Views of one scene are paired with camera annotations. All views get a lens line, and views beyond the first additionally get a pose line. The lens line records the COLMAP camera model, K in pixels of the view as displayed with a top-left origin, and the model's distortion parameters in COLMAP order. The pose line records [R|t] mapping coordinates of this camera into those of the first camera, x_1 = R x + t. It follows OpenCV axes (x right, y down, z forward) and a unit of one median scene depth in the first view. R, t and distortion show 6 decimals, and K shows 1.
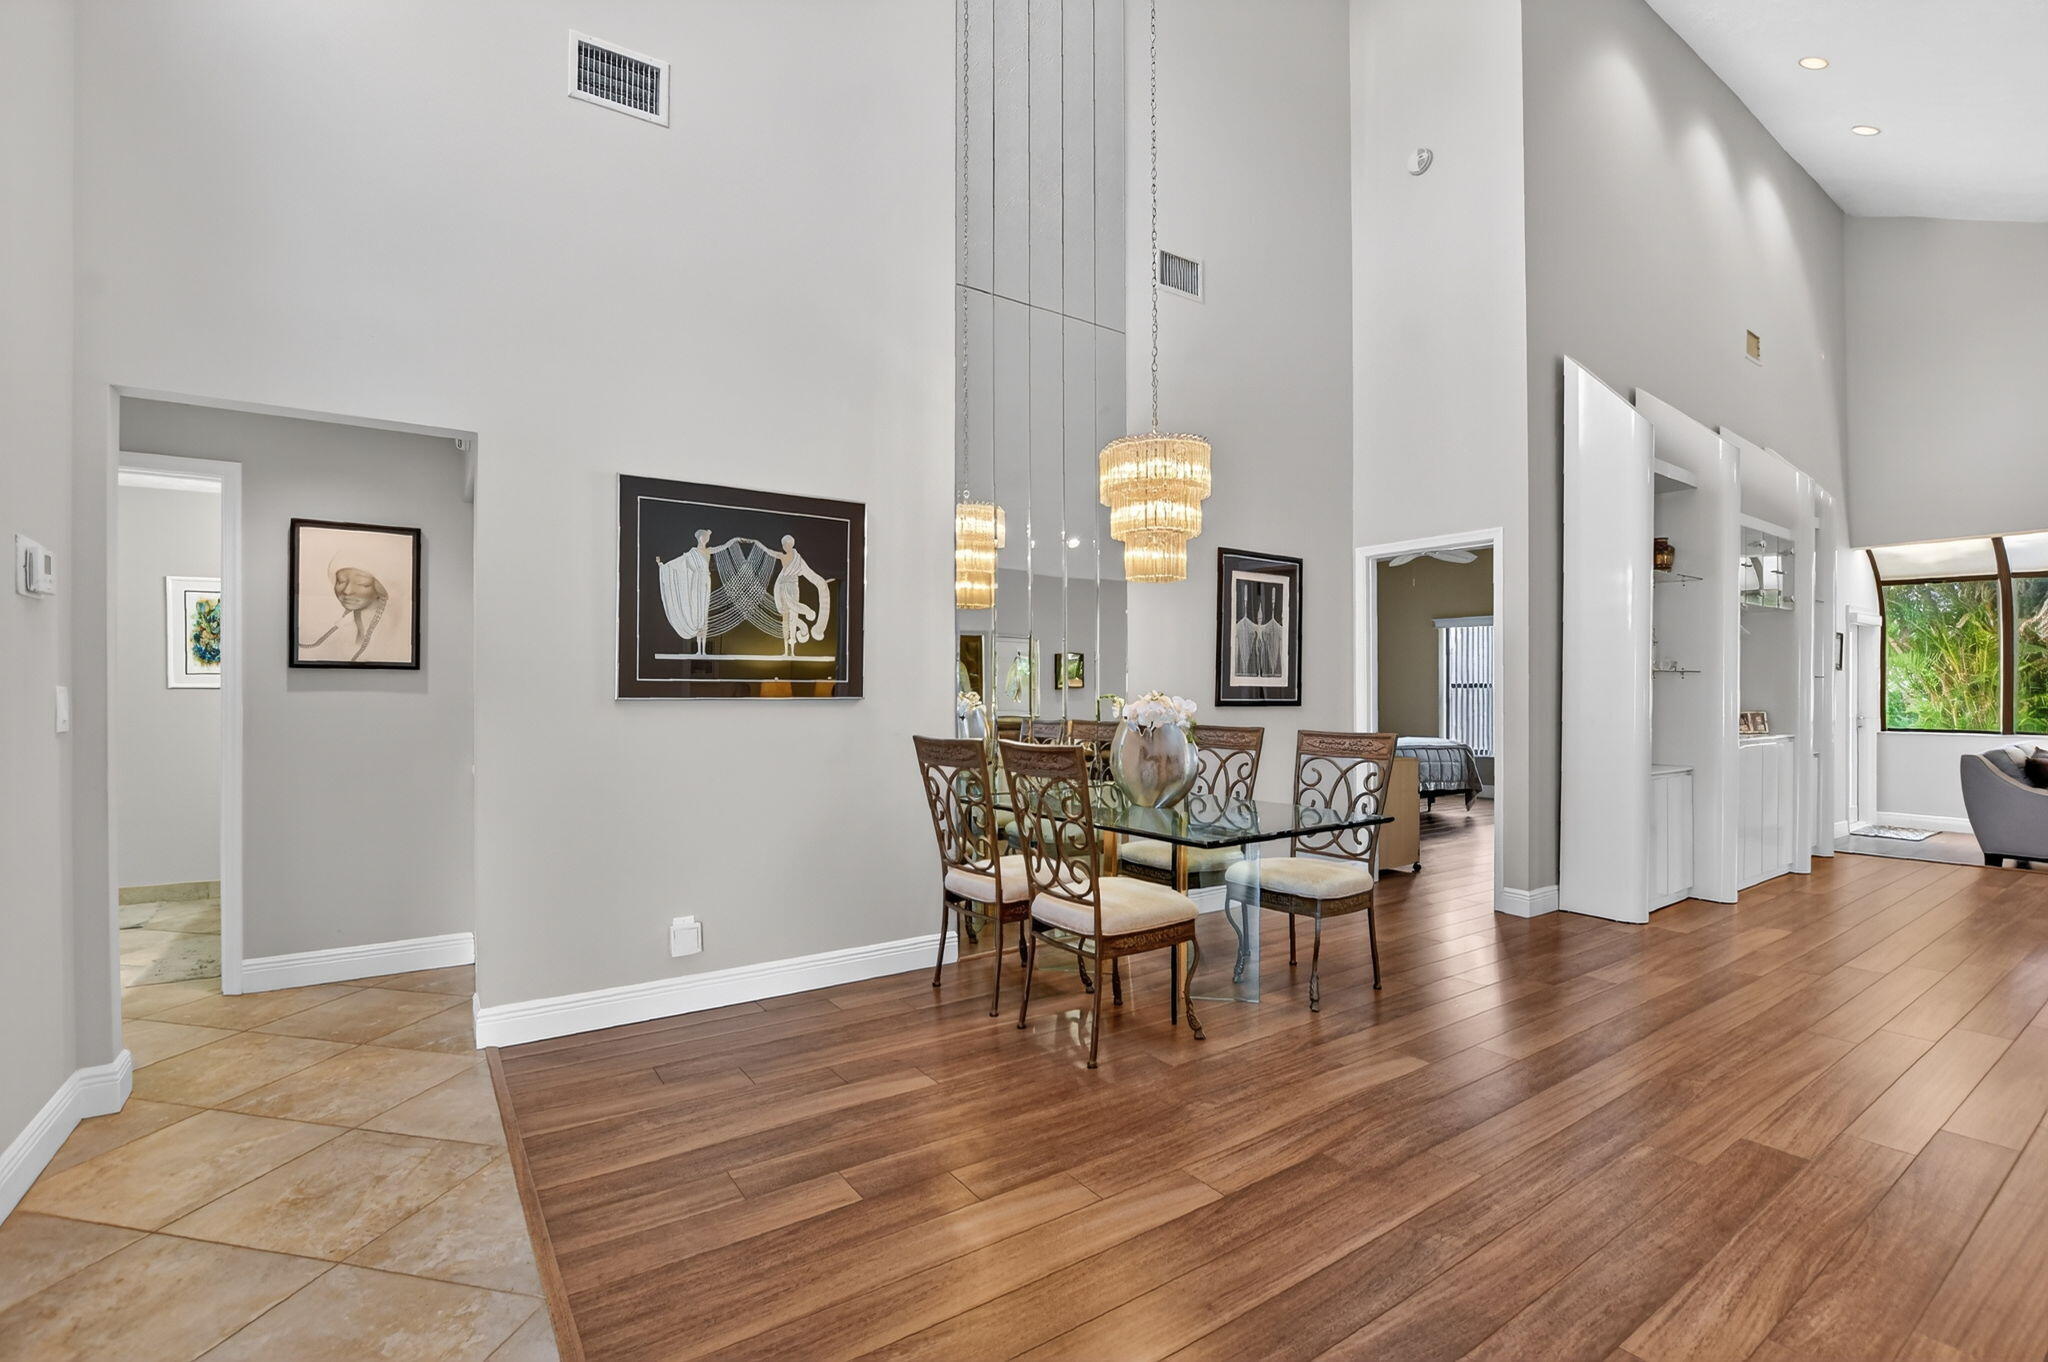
lens RADIAL K [[930.4, 0, 1027.8], [0, 930.4, 671.1], [0, 0, 1]] dist [-0.034871, 0.000744]
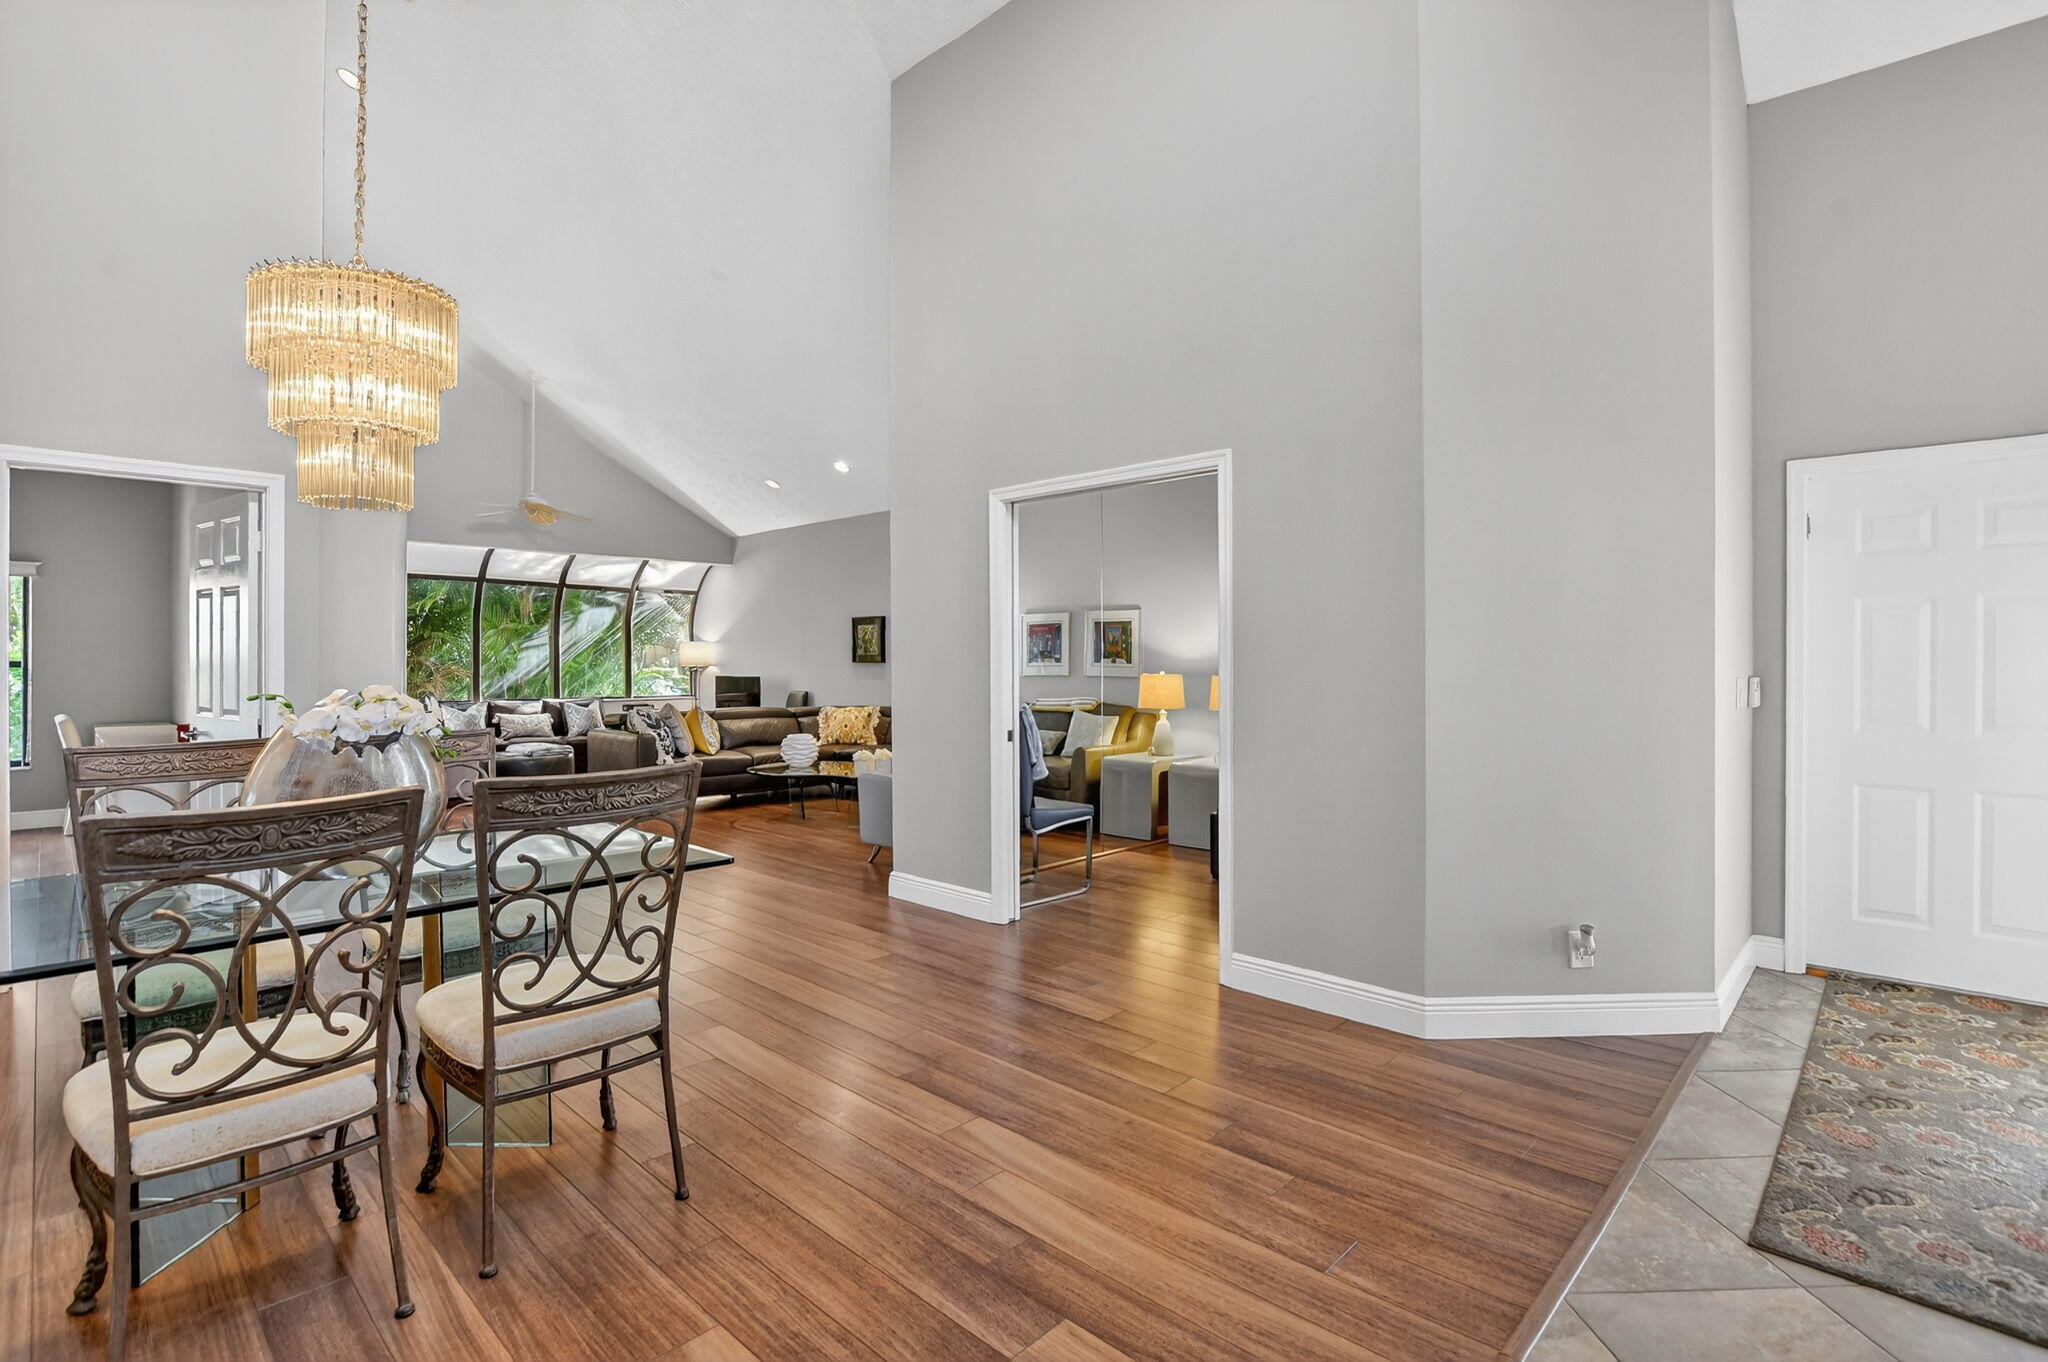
lens RADIAL K [[930.4, 0, 1027.8], [0, 930.4, 671.1], [0, 0, 1]] dist [-0.034871, 0.000744]
pose [[-0.210820, -0.006435, 0.977504, -0.573914], [-0.022695, 0.999741, 0.001687, -0.000063], [-0.977261, -0.021828, -0.210912, 0.728390]]
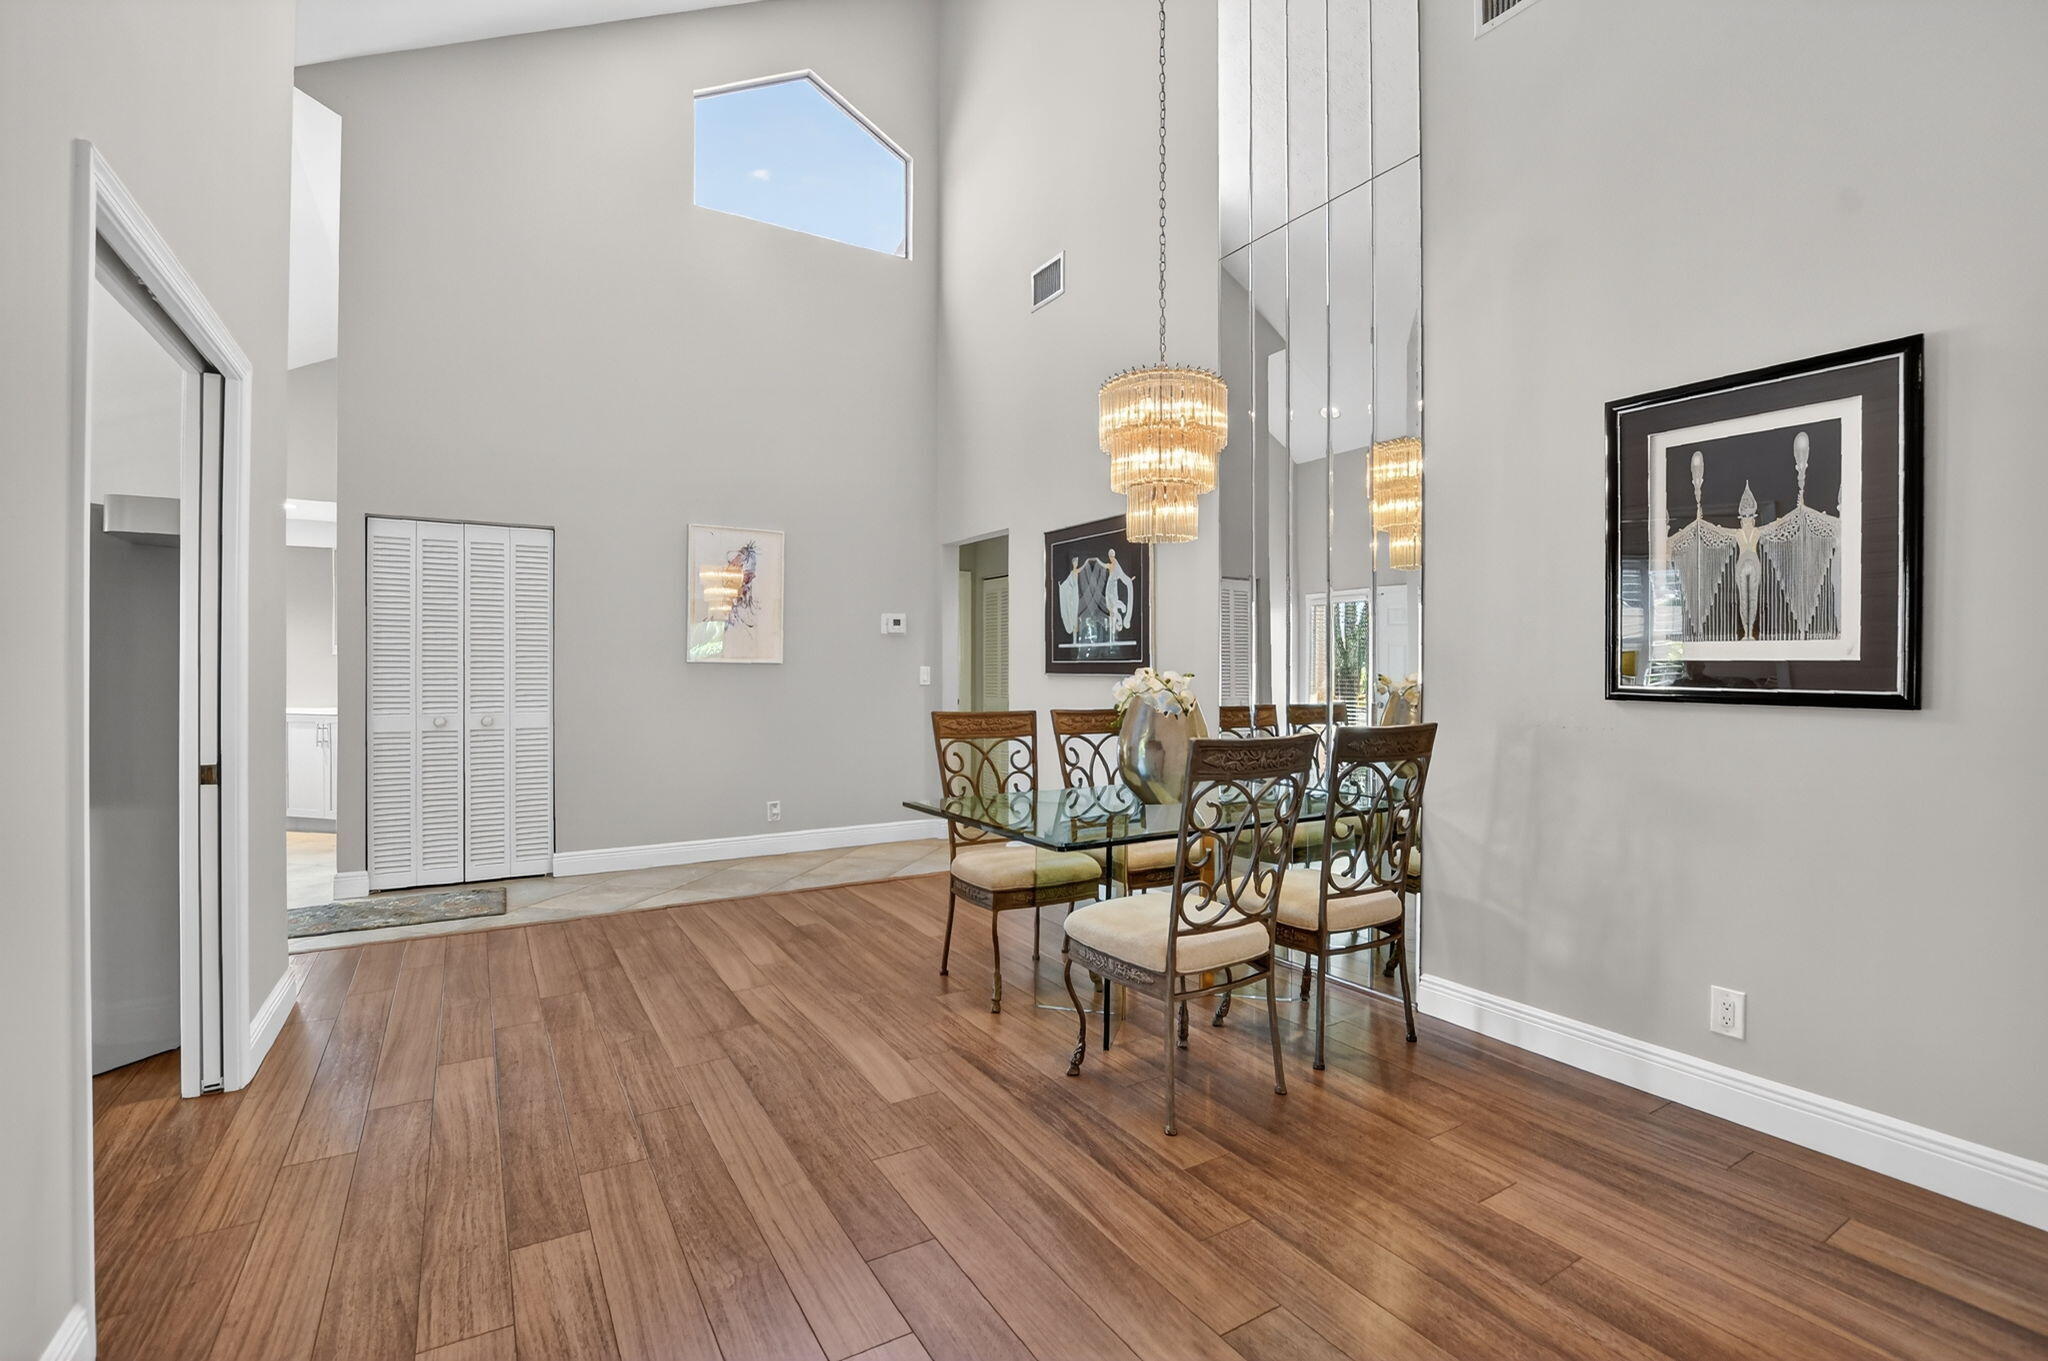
lens RADIAL K [[930.4, 0, 1027.8], [0, 930.4, 670.6], [0, 0, 1]] dist [-0.034871, 0.000744]
pose [[-0.066880, 0.005610, -0.997745, 1.065588], [0.022966, 0.999728, 0.004082, 0.015712], [0.997497, -0.022641, -0.066990, 0.985179]]
